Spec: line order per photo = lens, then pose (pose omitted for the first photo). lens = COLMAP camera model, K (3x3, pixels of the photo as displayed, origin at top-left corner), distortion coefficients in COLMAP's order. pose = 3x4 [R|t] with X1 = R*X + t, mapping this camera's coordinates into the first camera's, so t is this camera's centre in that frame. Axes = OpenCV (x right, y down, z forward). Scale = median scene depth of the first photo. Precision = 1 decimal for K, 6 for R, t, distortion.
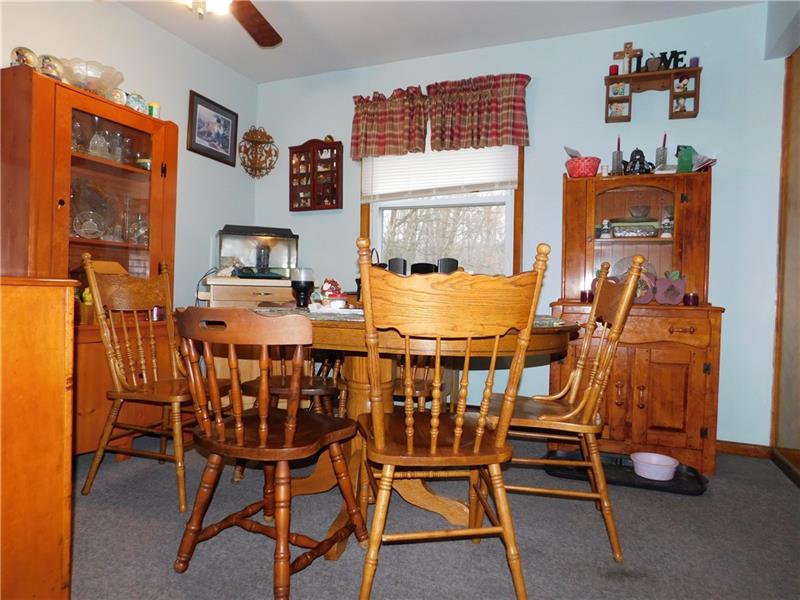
lens RADIAL K [[536.5, 0, 392.2], [0, 536.5, 300.5], [0, 0, 1]] dist [-0.055272, 0.043775]
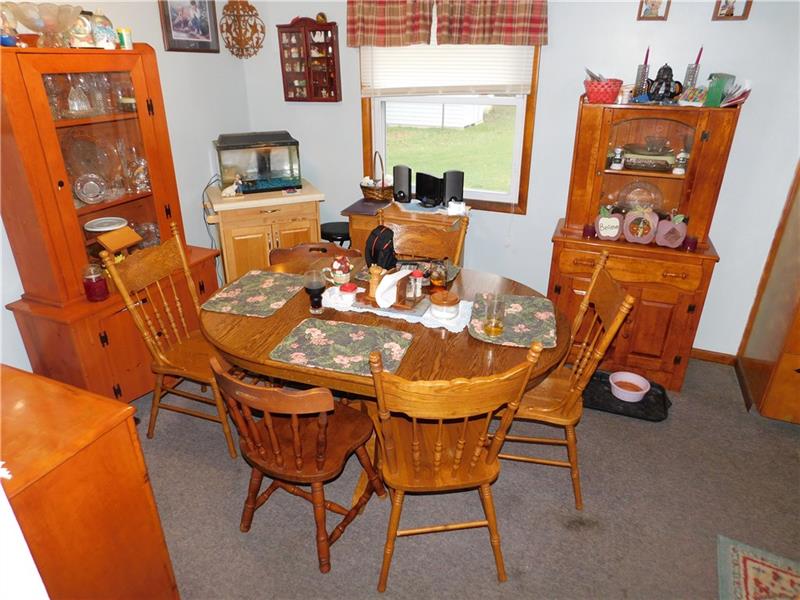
lens RADIAL K [[536.5, 0, 390.6], [0, 536.5, 311.0], [0, 0, 1]] dist [-0.055272, 0.043775]
pose [[0.999522, -0.023723, -0.019825, 0.002106], [0.029801, 0.909989, 0.413561, -0.252745], [0.008229, -0.413954, 0.910261, 0.006748]]
